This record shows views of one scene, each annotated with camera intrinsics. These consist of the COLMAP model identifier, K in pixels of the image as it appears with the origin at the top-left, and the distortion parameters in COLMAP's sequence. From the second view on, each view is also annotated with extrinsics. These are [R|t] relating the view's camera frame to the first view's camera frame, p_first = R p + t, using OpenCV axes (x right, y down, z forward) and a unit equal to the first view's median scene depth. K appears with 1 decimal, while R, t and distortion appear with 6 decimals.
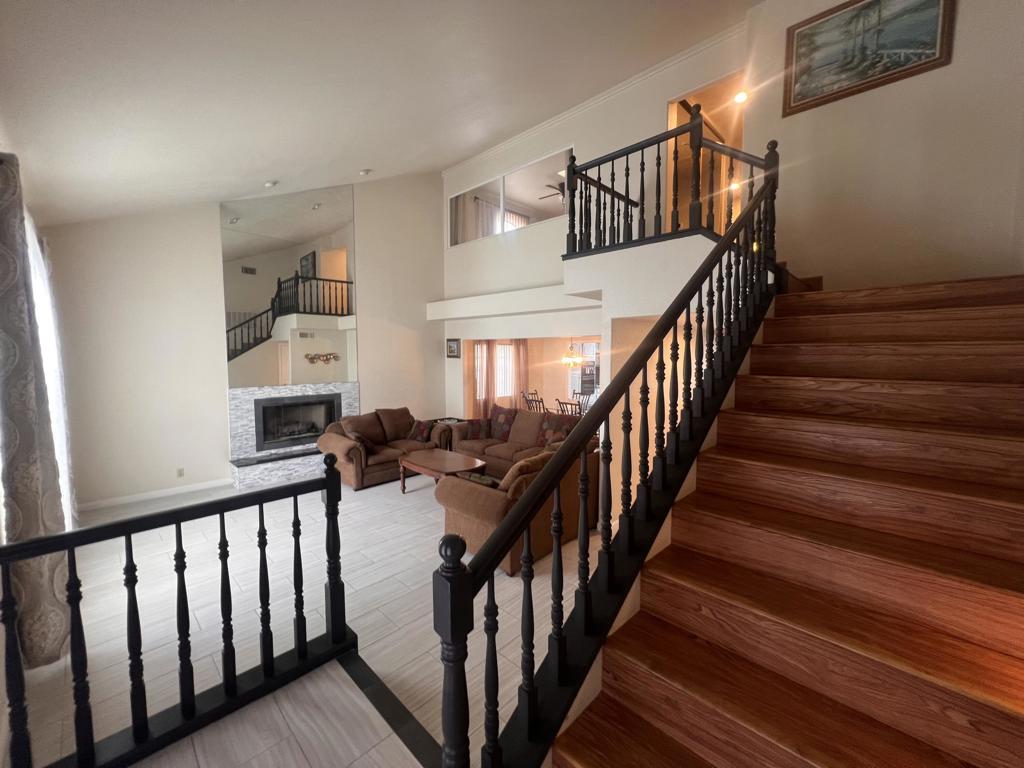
lens RADIAL K [[410.1, 0, 514.1], [0, 410.1, 380.4], [0, 0, 1]] dist [-0.003459, 0.001033]
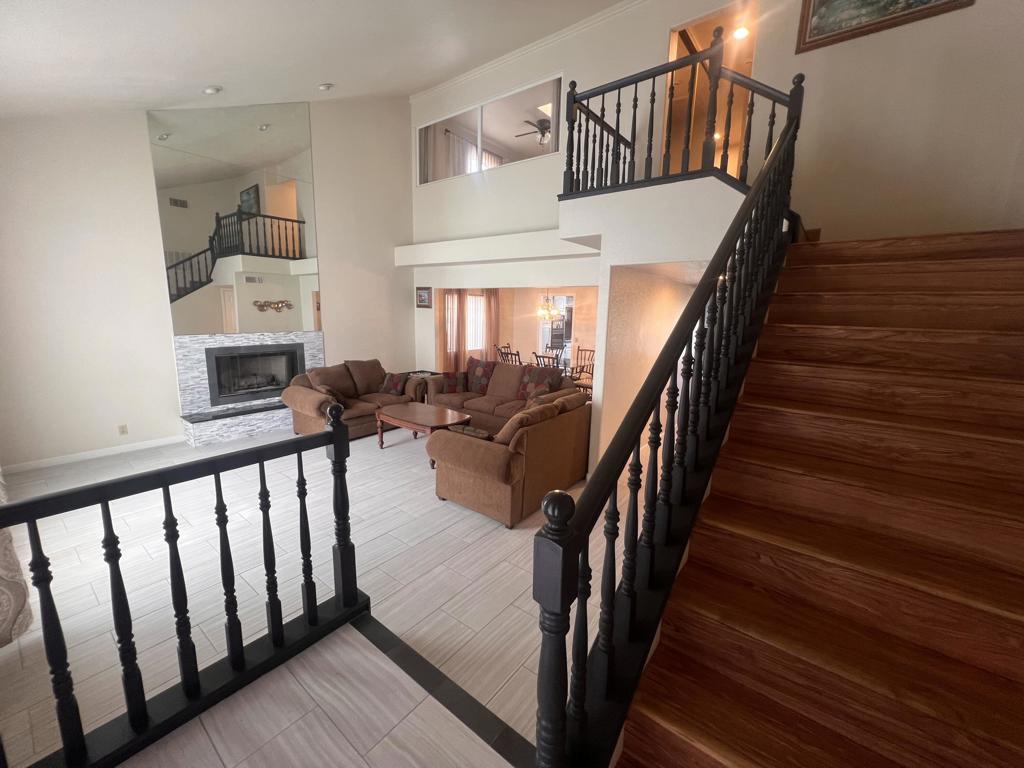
lens RADIAL K [[410.1, 0, 513.6], [0, 410.1, 379.8], [0, 0, 1]] dist [-0.003459, 0.001033]
pose [[0.994054, 0.002697, 0.108857, -0.104239], [-0.014195, 0.994372, 0.104989, 0.018321], [-0.107962, -0.105910, 0.988498, 0.062111]]
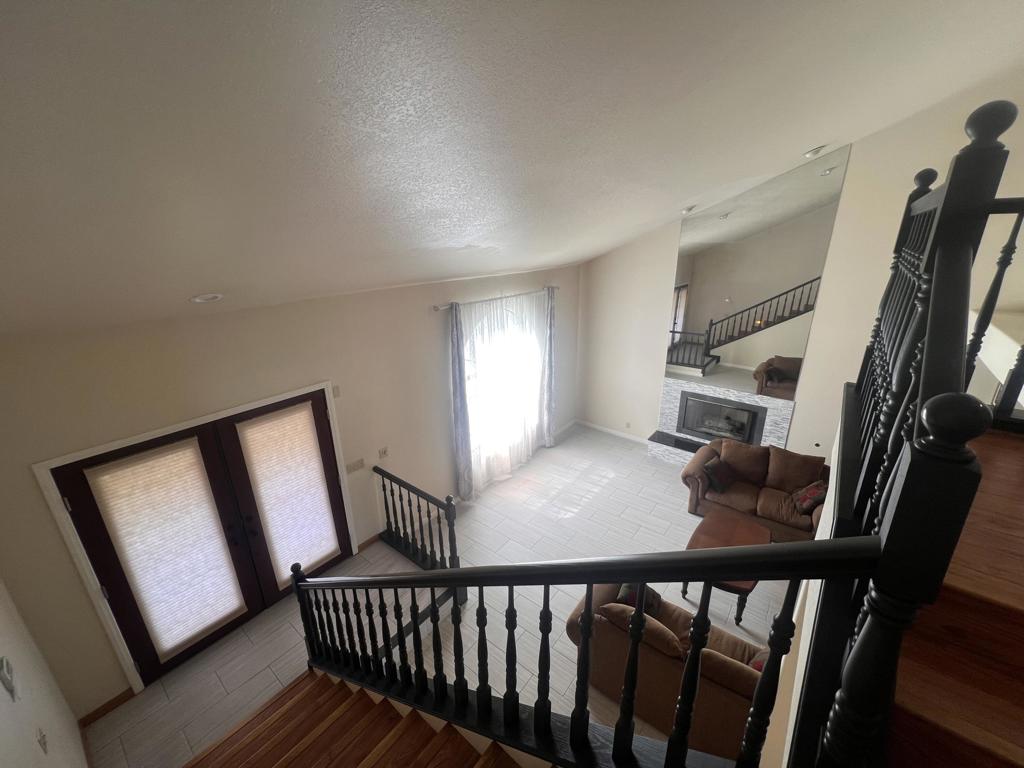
lens RADIAL K [[408.3, 0, 508.5], [0, 408.3, 379.6], [0, 0, 1]] dist [-0.001233, 0.000206]
pose [[0.088622, 0.323777, -0.941974, 0.687107], [-0.048456, 0.945976, 0.320595, -0.561079], [0.994886, 0.017232, 0.099523, 0.665074]]
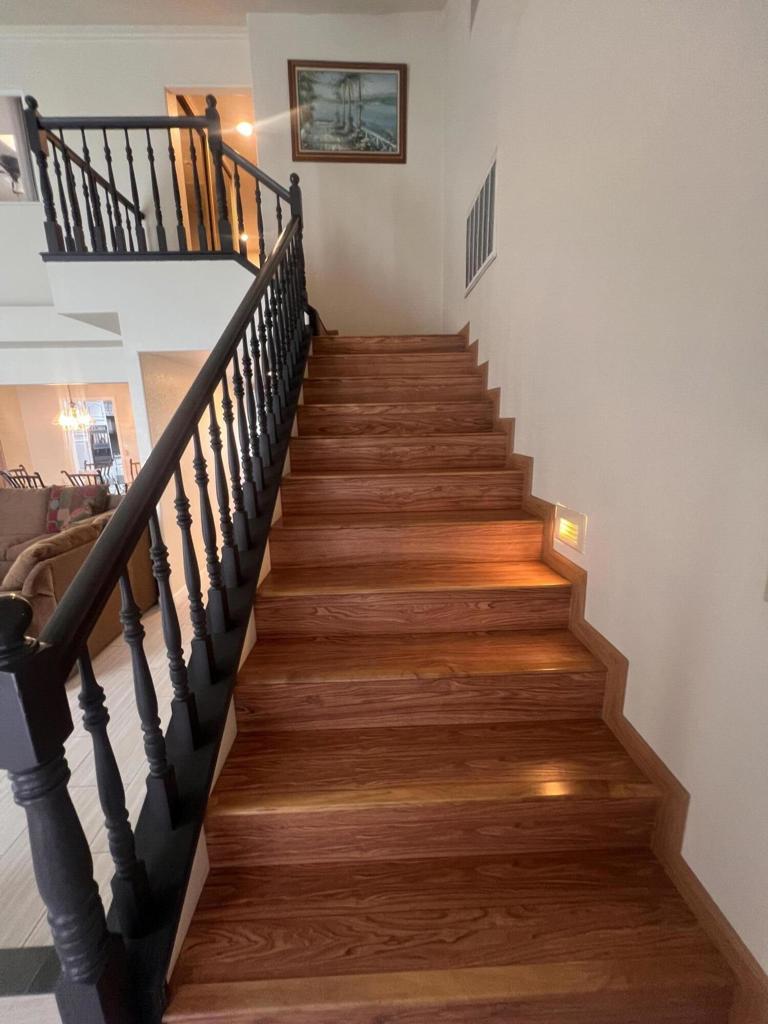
lens RADIAL K [[408.3, 0, 386.6], [0, 408.3, 511.6], [0, 0, 1]] dist [-0.001233, 0.000206]
pose [[0.693571, -0.170897, 0.699824, -0.046291], [0.068409, 0.982688, 0.172175, 0.063054], [-0.717132, -0.071541, 0.693255, 0.074886]]
